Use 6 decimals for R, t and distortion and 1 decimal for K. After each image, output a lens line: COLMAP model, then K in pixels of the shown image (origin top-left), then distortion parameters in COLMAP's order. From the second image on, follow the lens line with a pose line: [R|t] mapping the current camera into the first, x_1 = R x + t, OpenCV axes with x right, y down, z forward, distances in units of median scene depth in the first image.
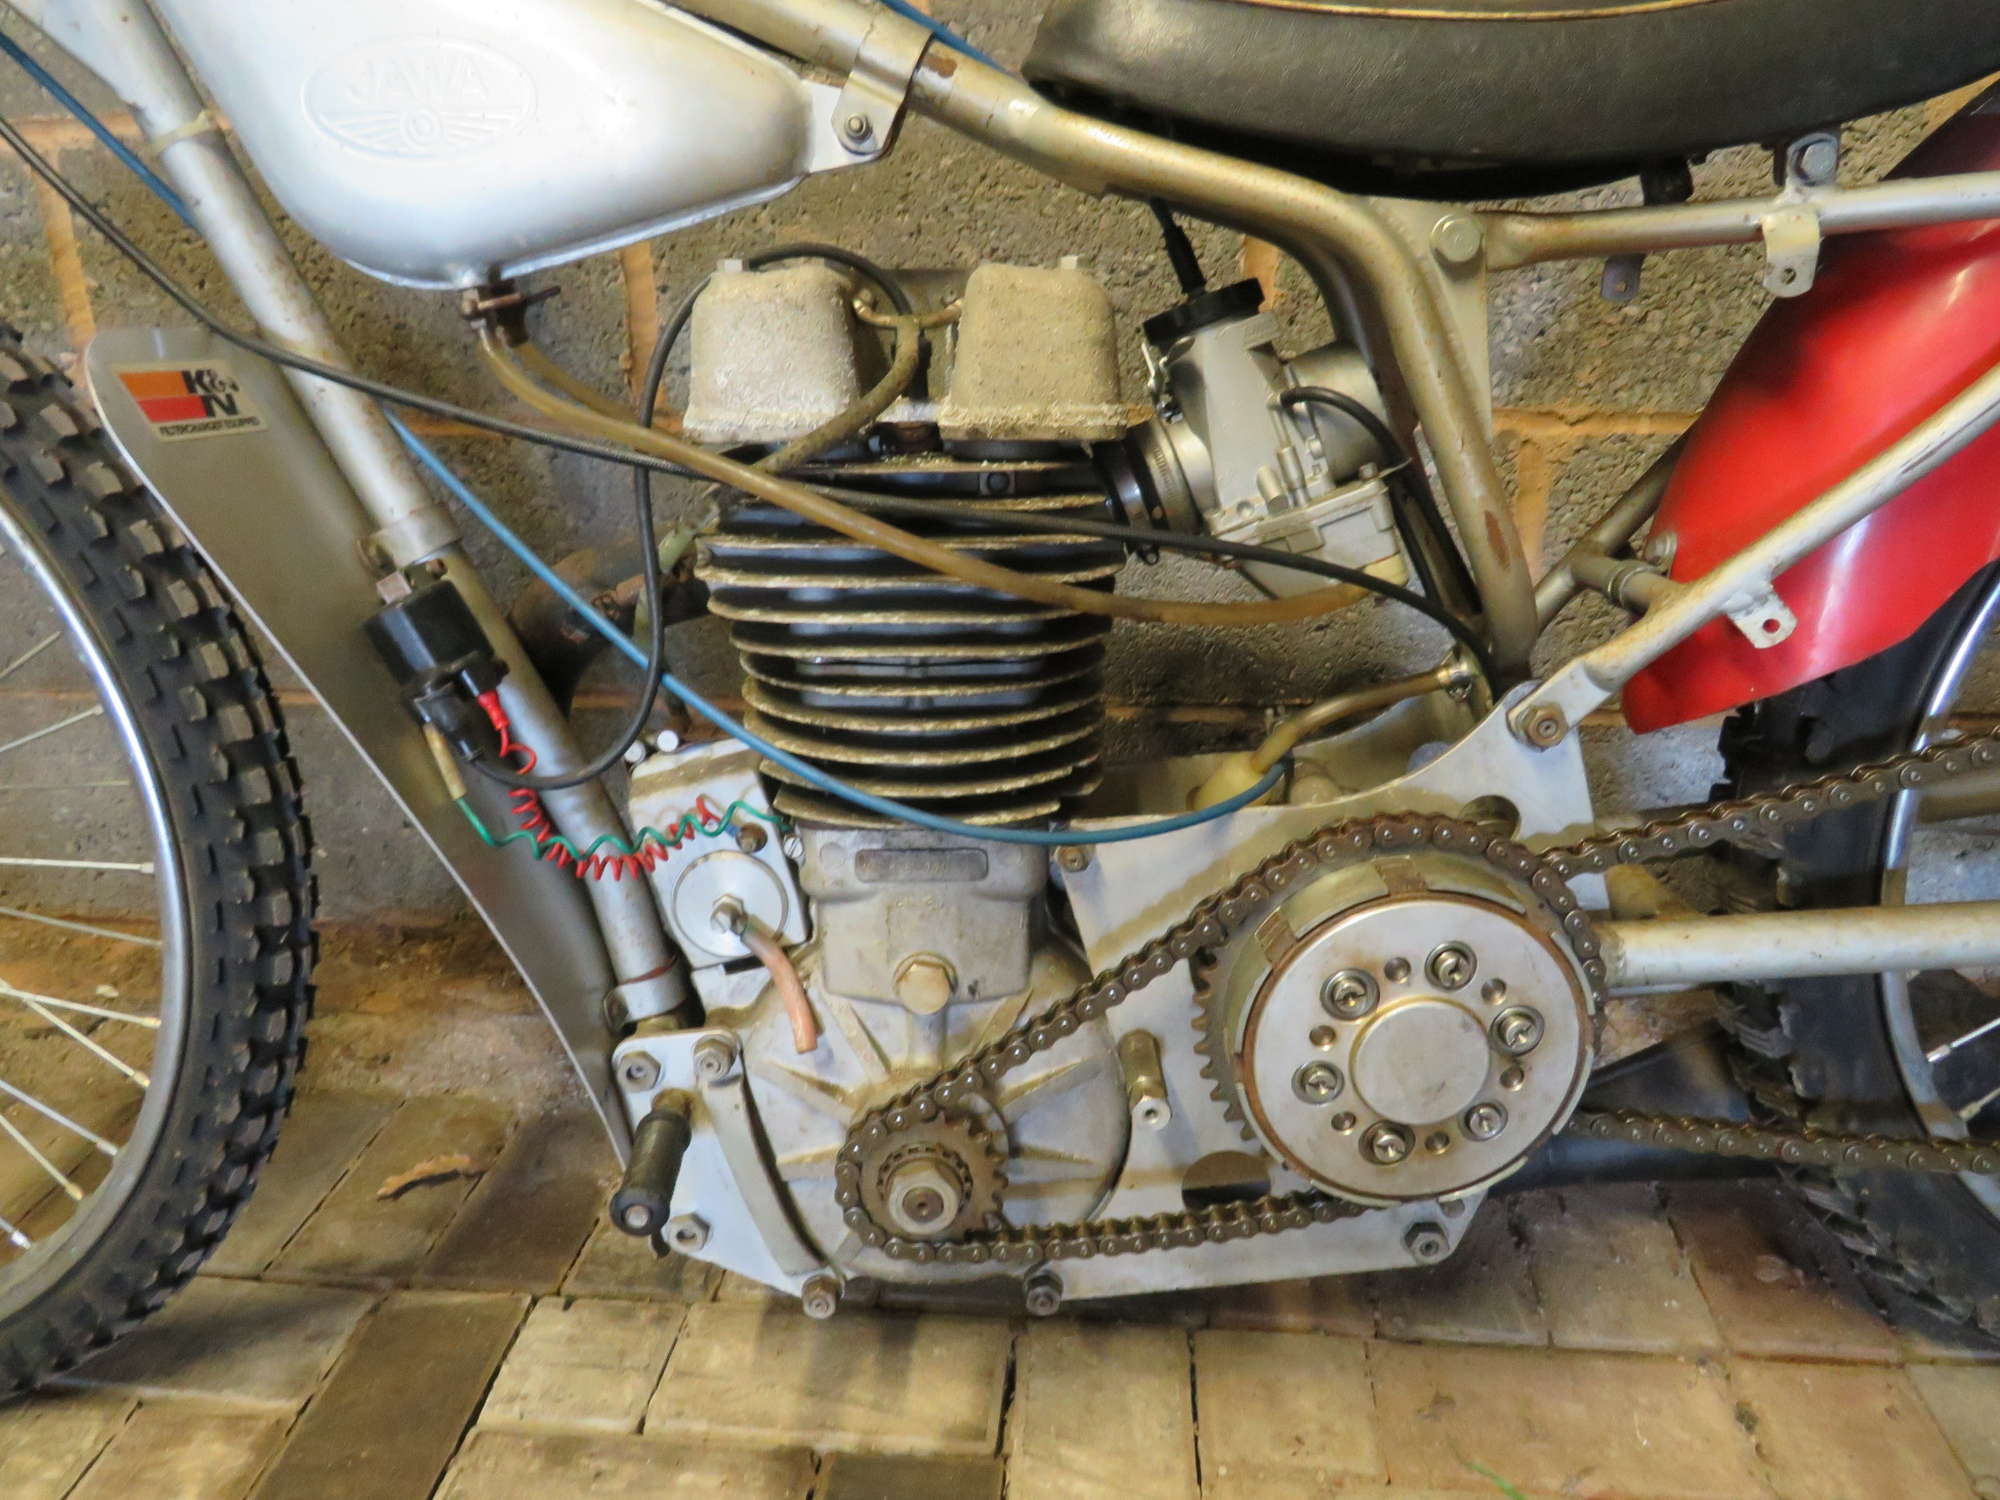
lens RADIAL K [[1401.9, 0, 994.6], [0, 1401.9, 746.6], [0, 0, 1]] dist [-0.027195, 0.001514]
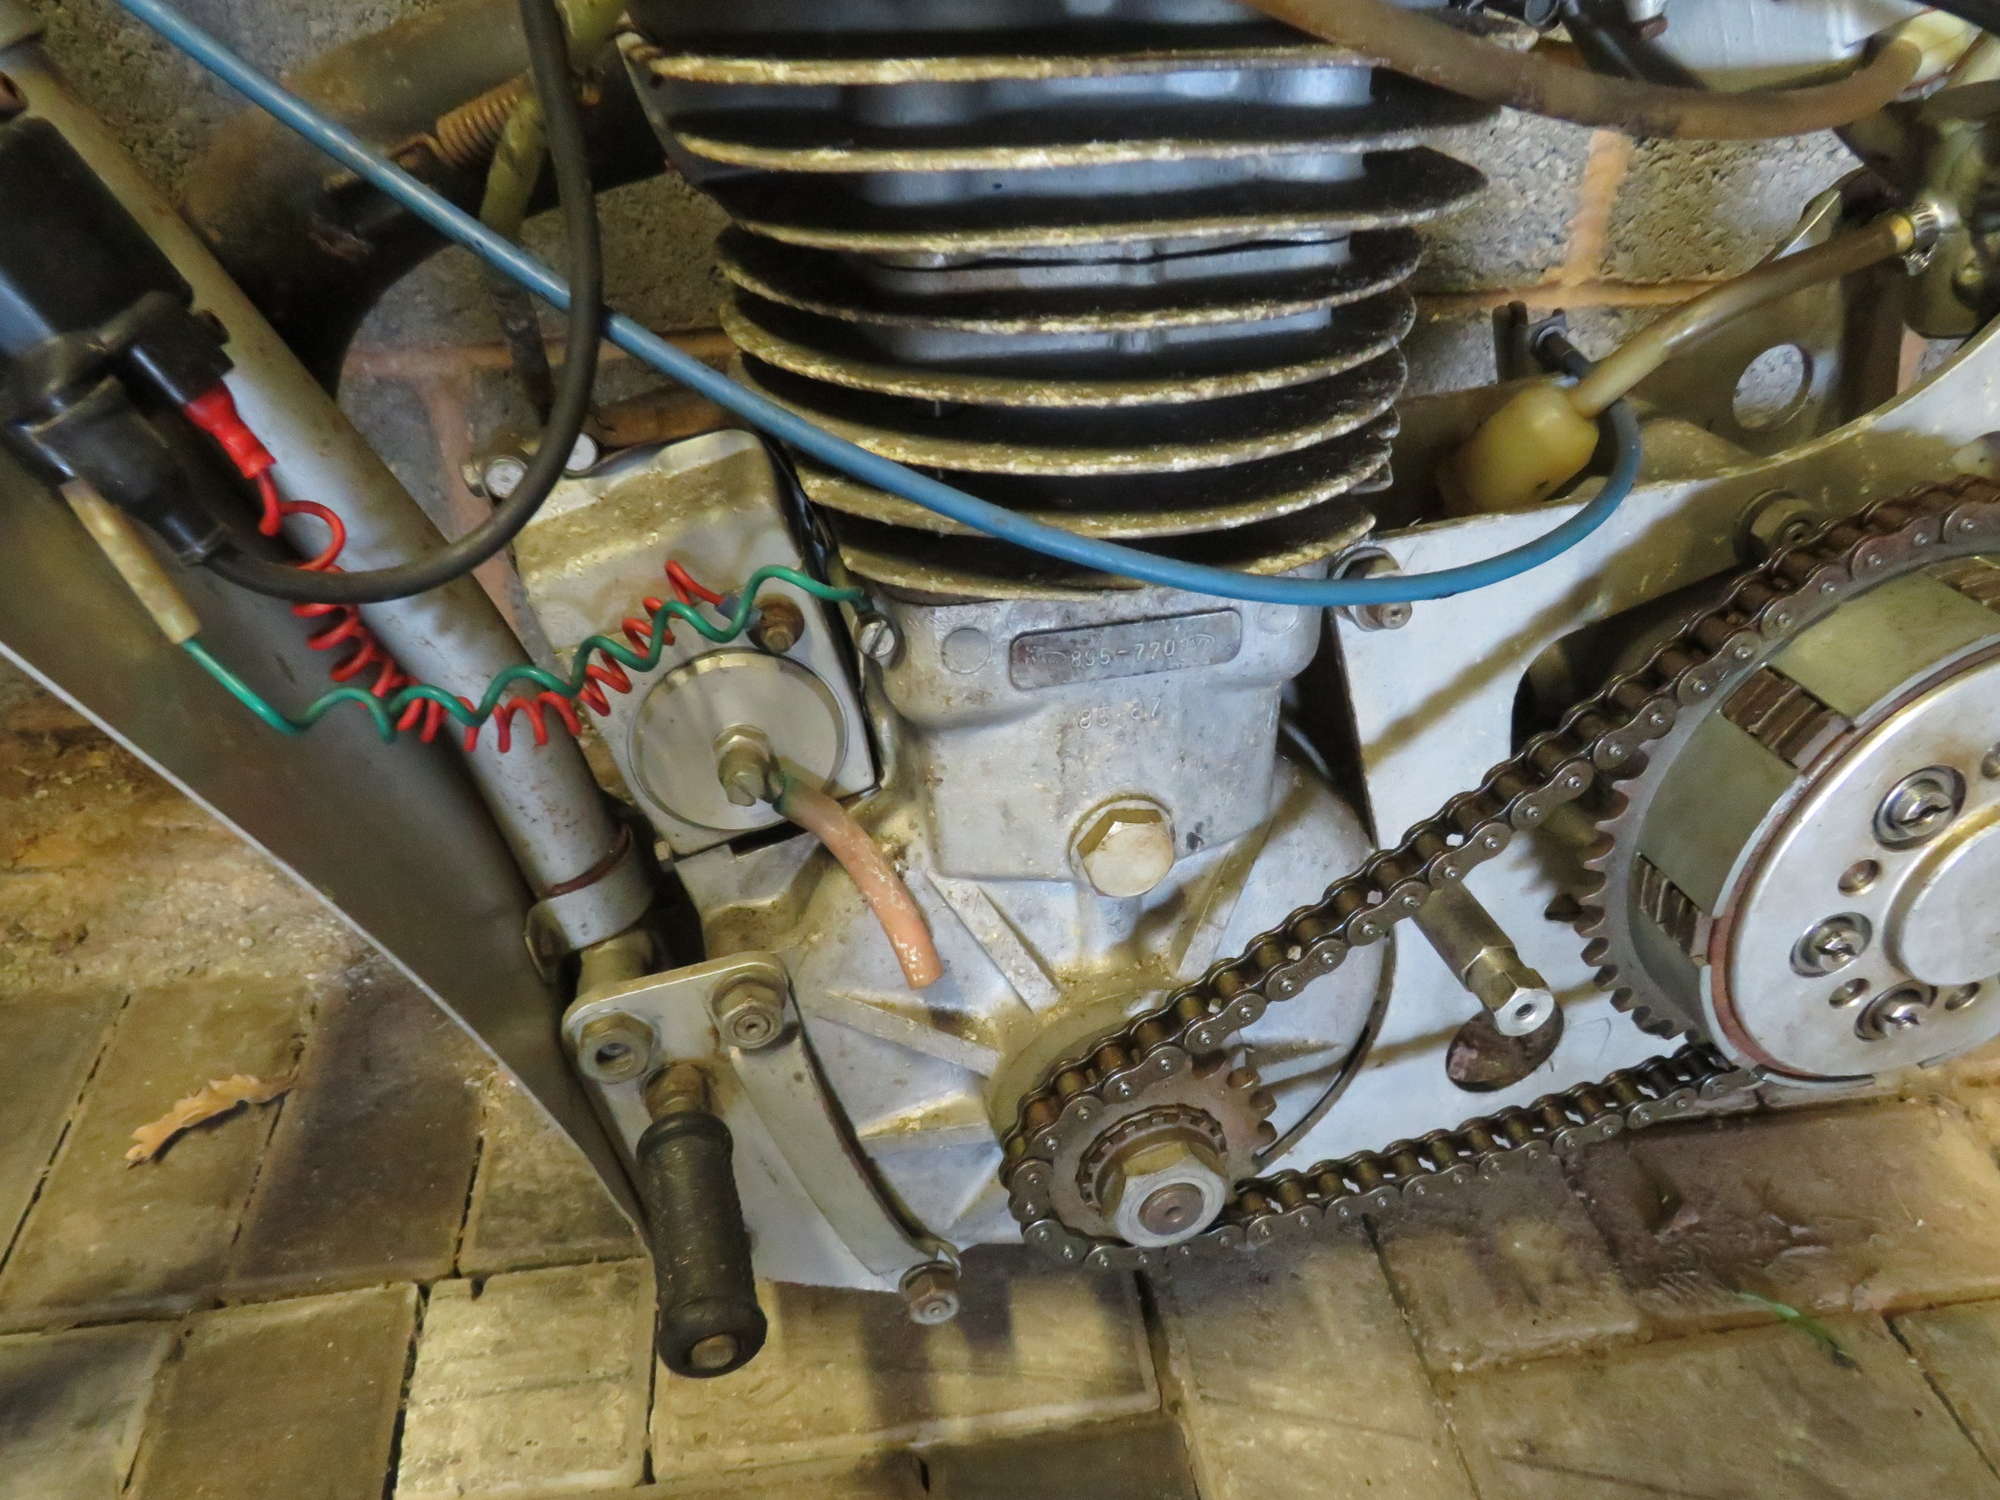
lens RADIAL K [[1401.9, 0, 980.8], [0, 1401.9, 749.7], [0, 0, 1]] dist [-0.027195, 0.001514]
pose [[0.973208, -0.129709, 0.189849, -0.199520], [0.073666, 0.958058, 0.276943, -0.029805], [-0.217808, -0.255538, 0.941945, 0.458188]]
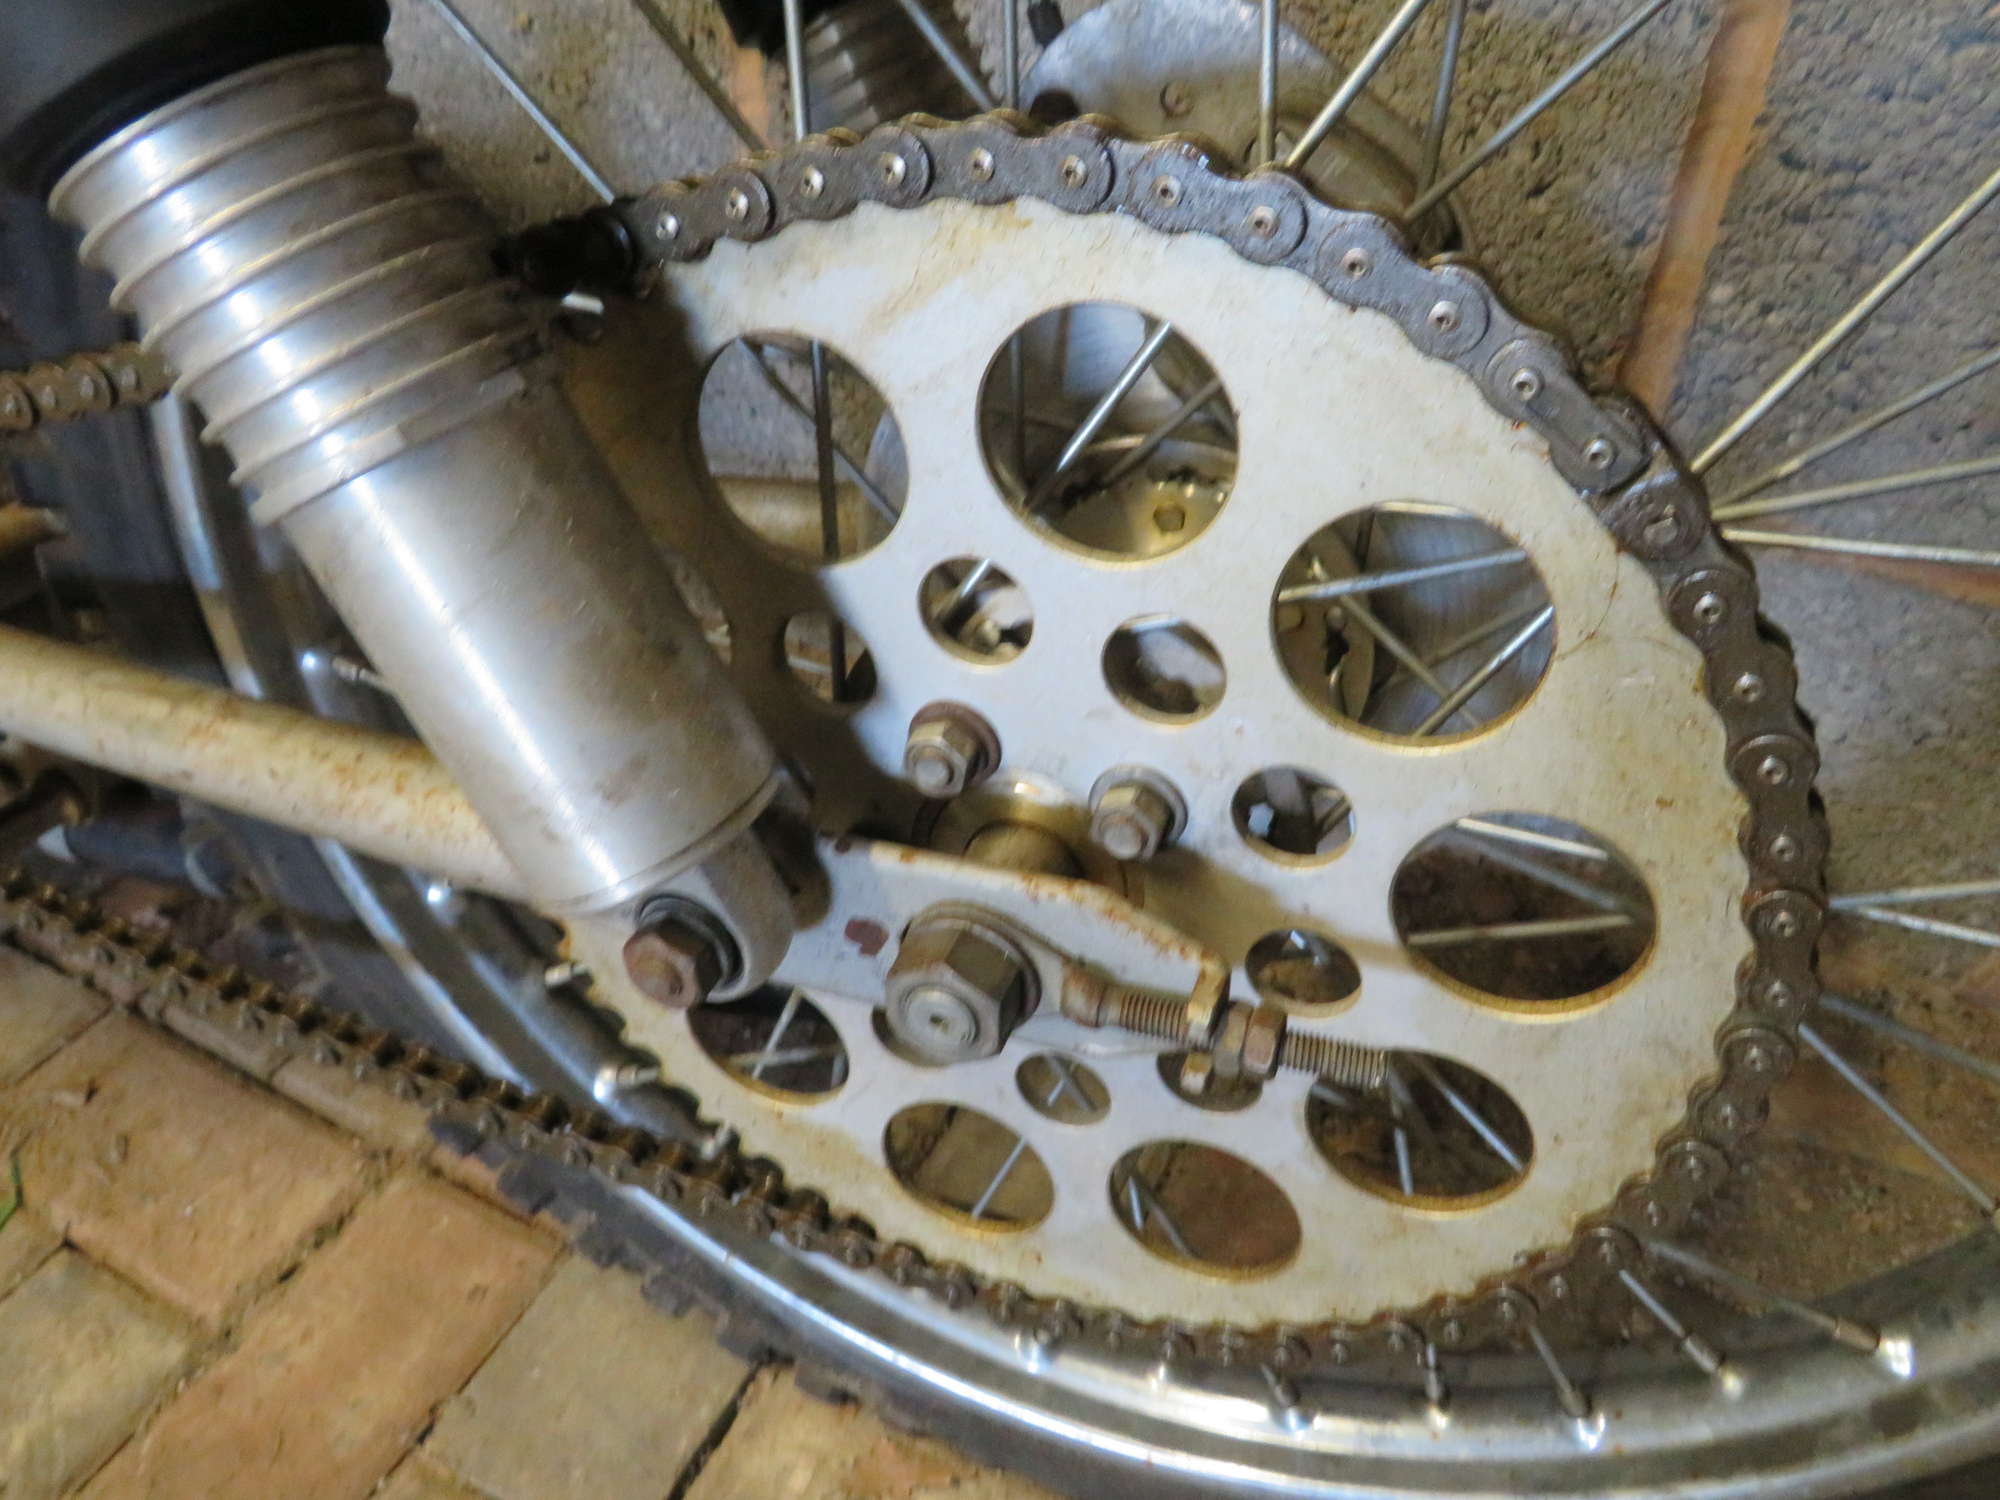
lens RADIAL K [[1401.9, 0, 981.6], [0, 1401.9, 739.7], [0, 0, 1]] dist [-0.027195, 0.001514]
pose [[0.930823, 0.246657, -0.269683, 1.145958], [-0.158718, 0.937513, 0.309643, -0.099595], [0.329207, -0.245419, 0.911807, 0.505130]]
